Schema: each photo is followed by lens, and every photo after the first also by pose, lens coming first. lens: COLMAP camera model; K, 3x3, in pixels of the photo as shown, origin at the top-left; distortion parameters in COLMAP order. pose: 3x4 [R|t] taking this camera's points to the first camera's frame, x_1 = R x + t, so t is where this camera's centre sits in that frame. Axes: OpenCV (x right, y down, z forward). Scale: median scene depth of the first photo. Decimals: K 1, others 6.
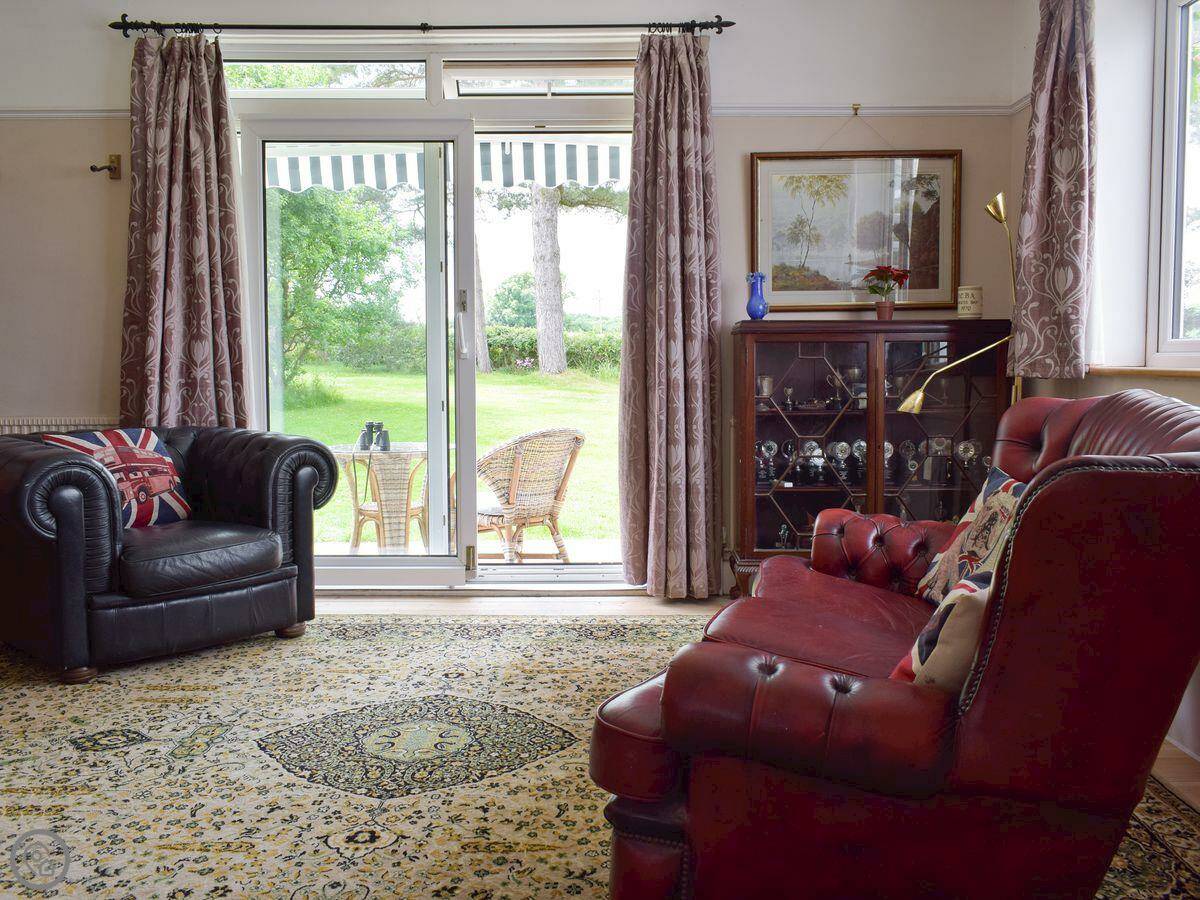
lens RADIAL K [[1074.5, 0, 601.7], [0, 1074.5, 444.2], [0, 0, 1]] dist [-0.039900, 0.036320]
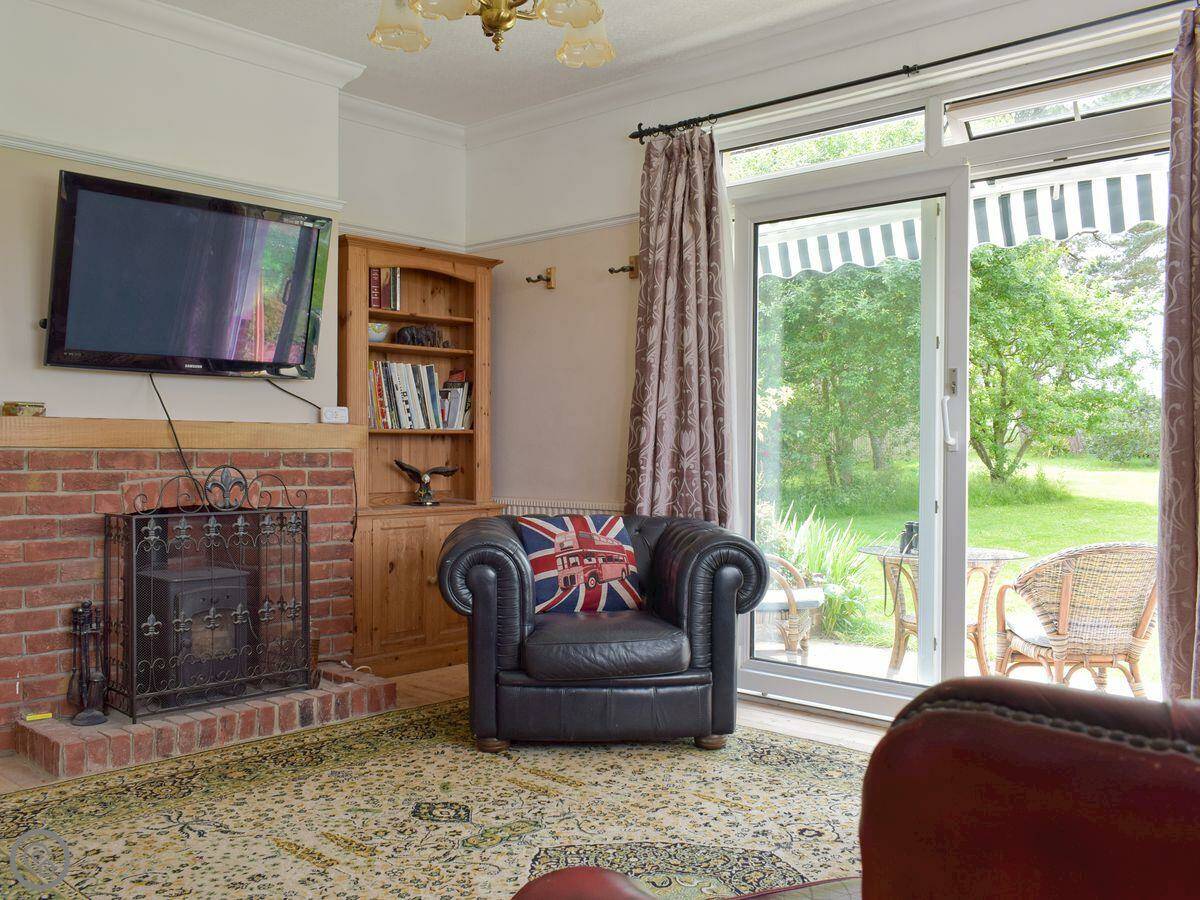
lens RADIAL K [[1074.5, 0, 599.4], [0, 1074.5, 456.7], [0, 0, 1]] dist [-0.039900, 0.036320]
pose [[0.721814, 0.011420, -0.691993, 0.280799], [-0.062254, 0.996882, -0.048485, -0.020975], [0.689282, 0.078076, 0.720274, 0.247271]]
